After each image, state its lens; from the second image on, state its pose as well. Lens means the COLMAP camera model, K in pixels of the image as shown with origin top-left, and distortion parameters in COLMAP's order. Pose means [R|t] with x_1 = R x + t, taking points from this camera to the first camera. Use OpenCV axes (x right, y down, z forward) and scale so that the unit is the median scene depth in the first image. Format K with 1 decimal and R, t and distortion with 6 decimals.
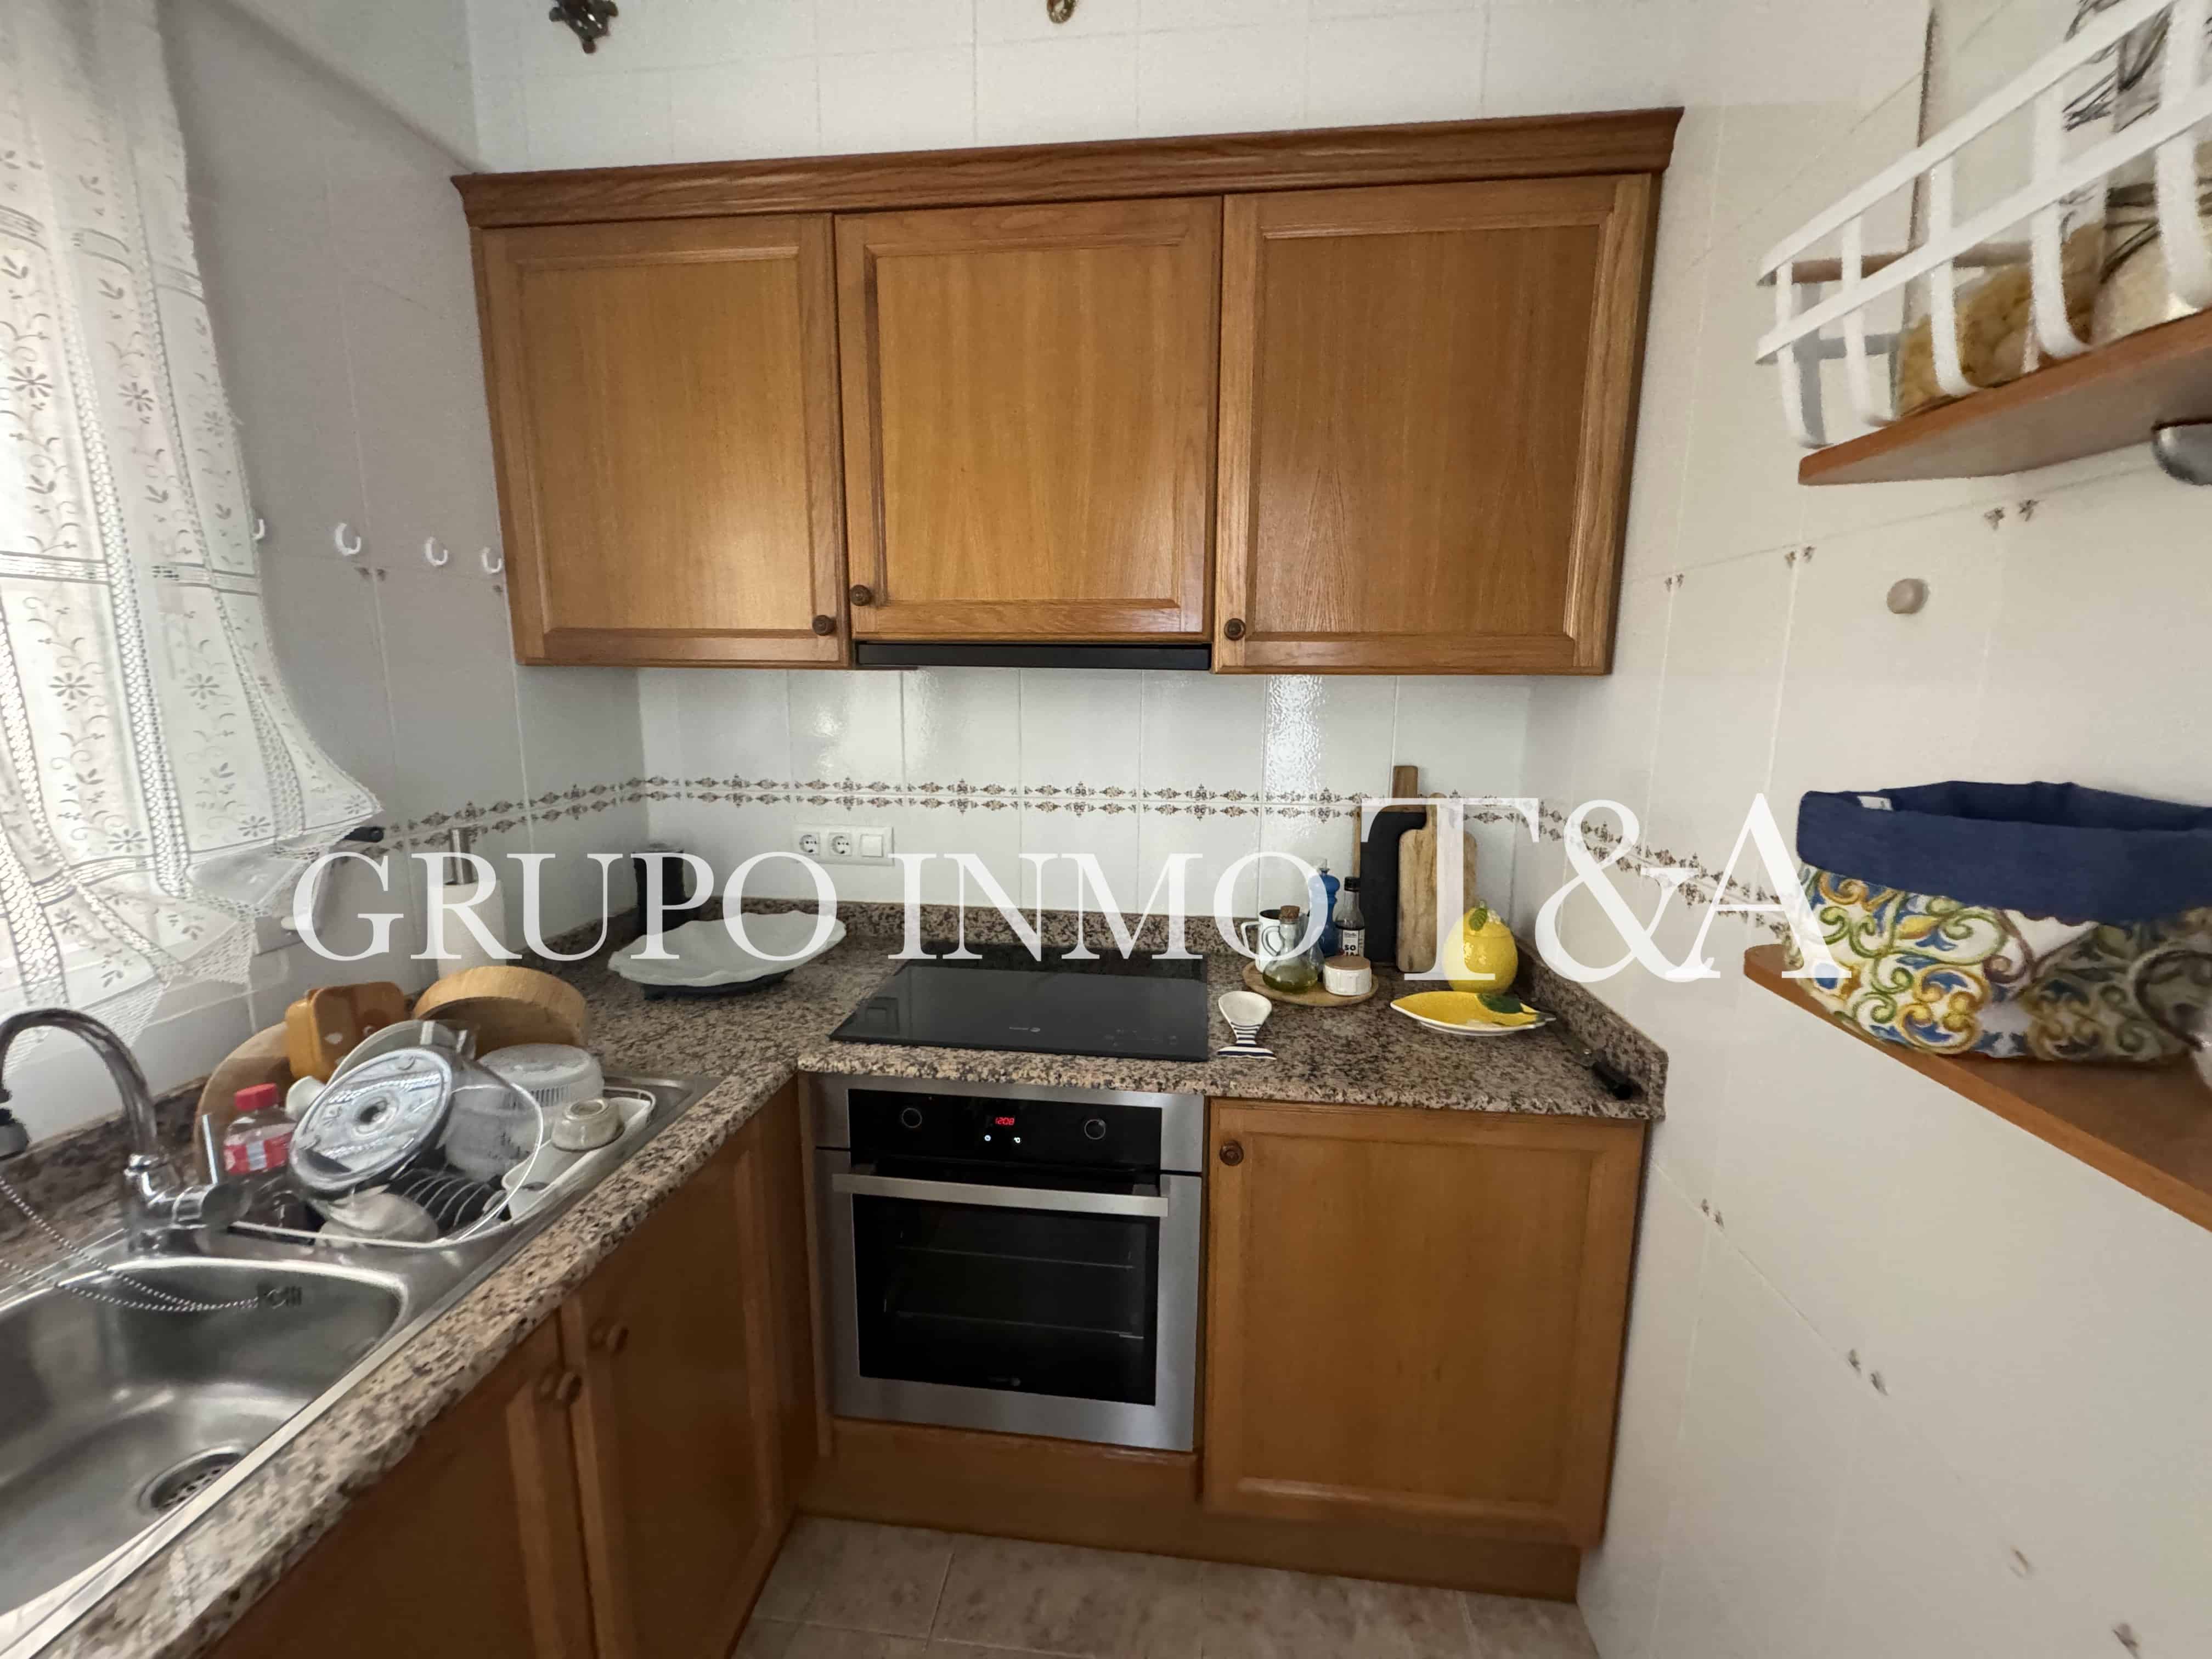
lens RADIAL K [[875.0, 0, 1111.7], [0, 875.0, 827.0], [0, 0, 1]] dist [-0.005073, 0.000912]
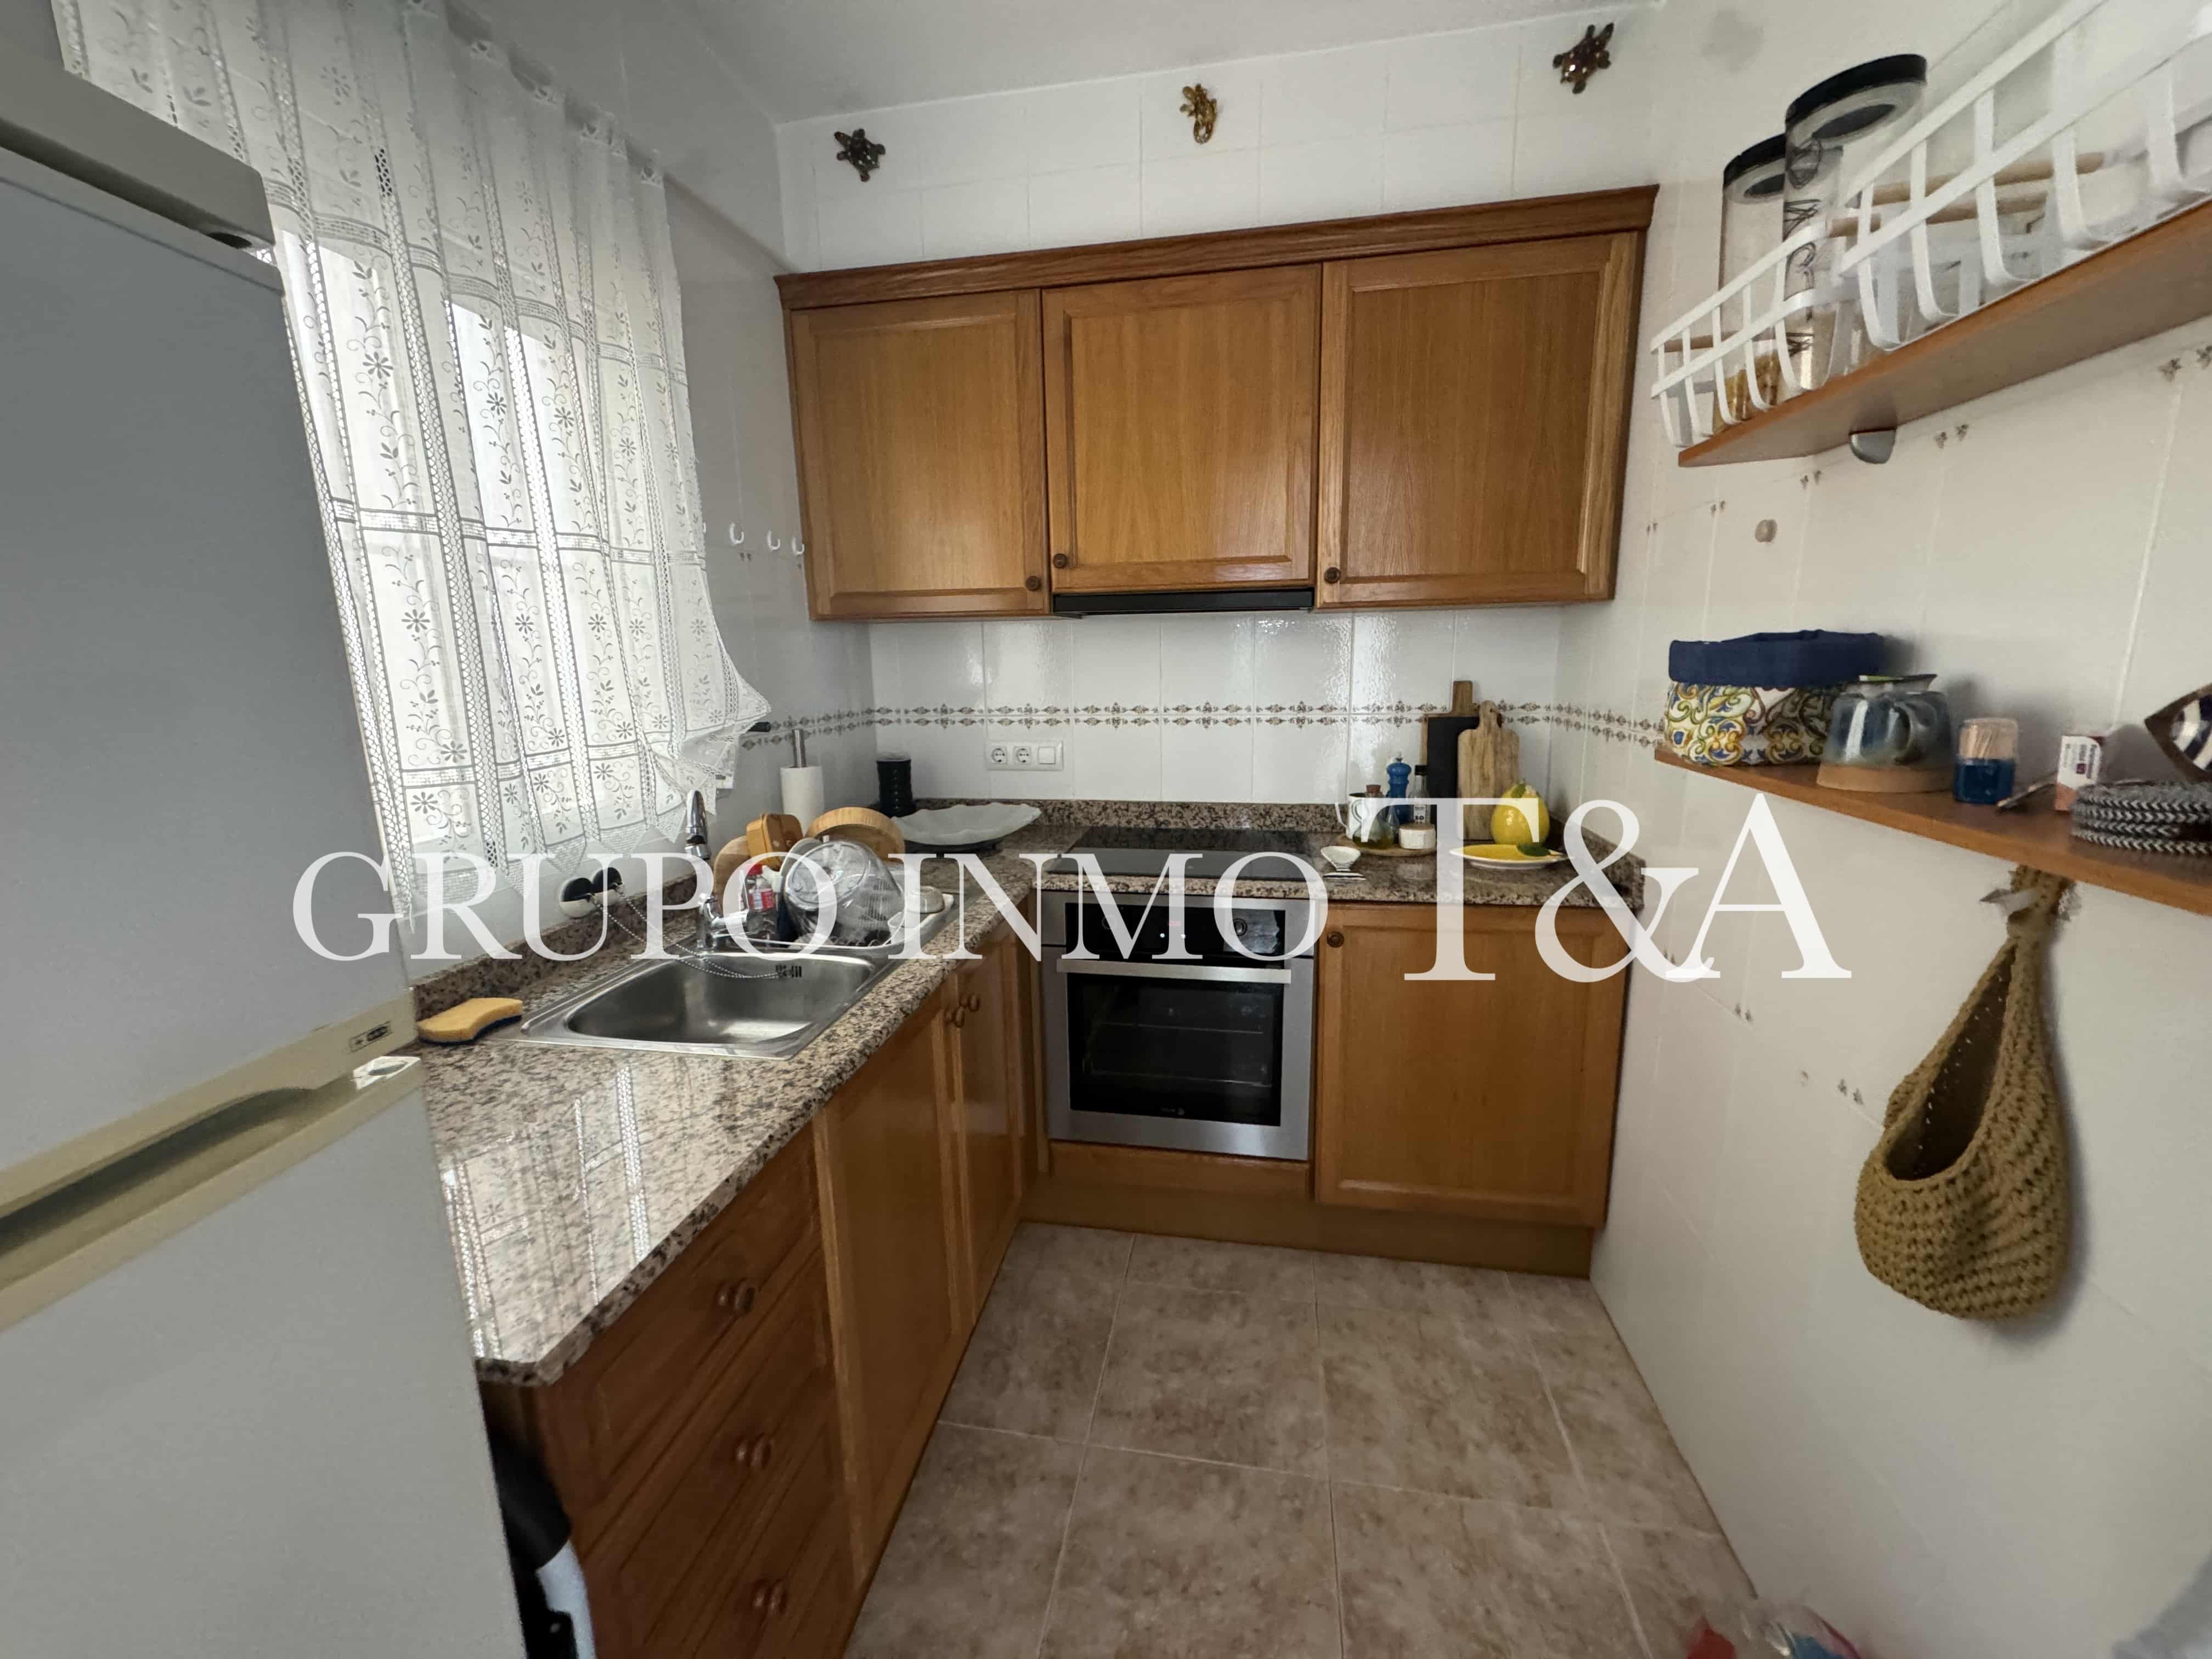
lens RADIAL K [[875.0, 0, 1110.8], [0, 875.0, 826.1], [0, 0, 1]] dist [-0.005073, 0.000912]
pose [[0.996960, -0.012826, -0.076858, -0.115523], [0.014906, 0.999536, 0.026556, 0.138350], [0.076482, -0.027621, 0.996688, -0.449961]]
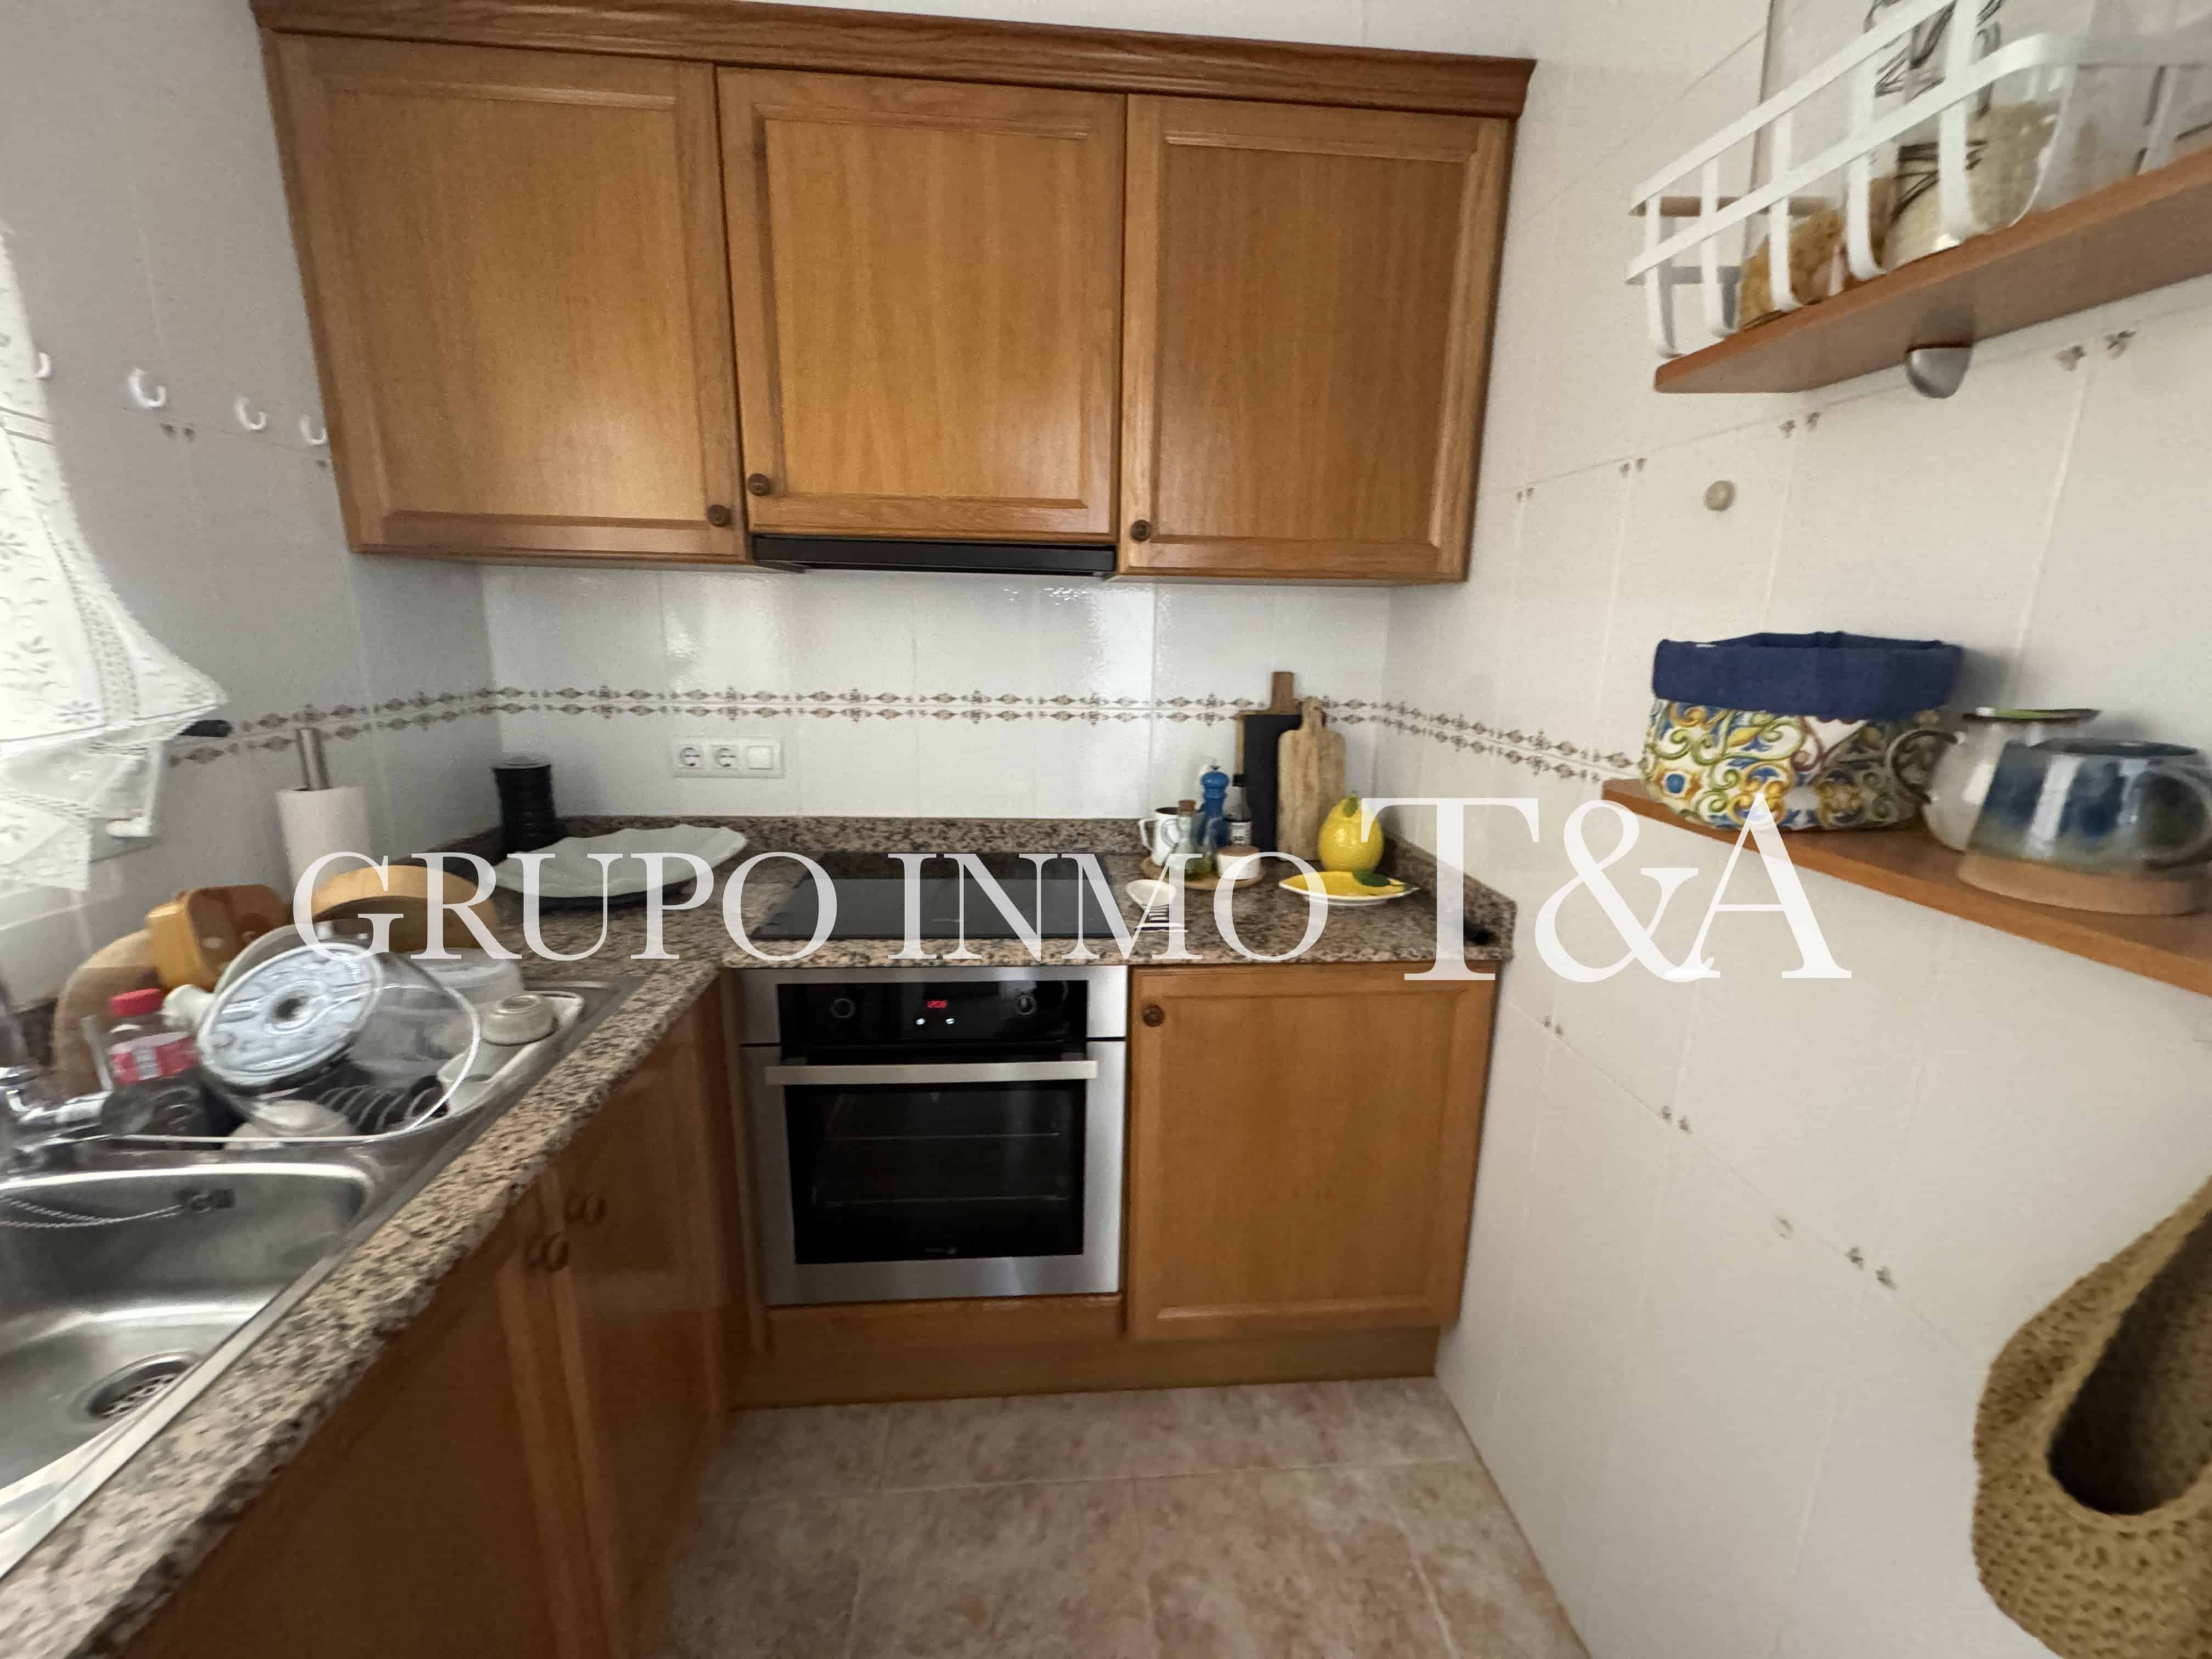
lens RADIAL K [[875.0, 0, 1109.8], [0, 875.0, 826.9], [0, 0, 1]] dist [-0.005073, 0.000912]
pose [[0.982678, -0.031505, 0.182625, -0.105134], [0.020050, 0.997734, 0.064232, 0.064408], [-0.184235, -0.059458, 0.981082, -0.045741]]
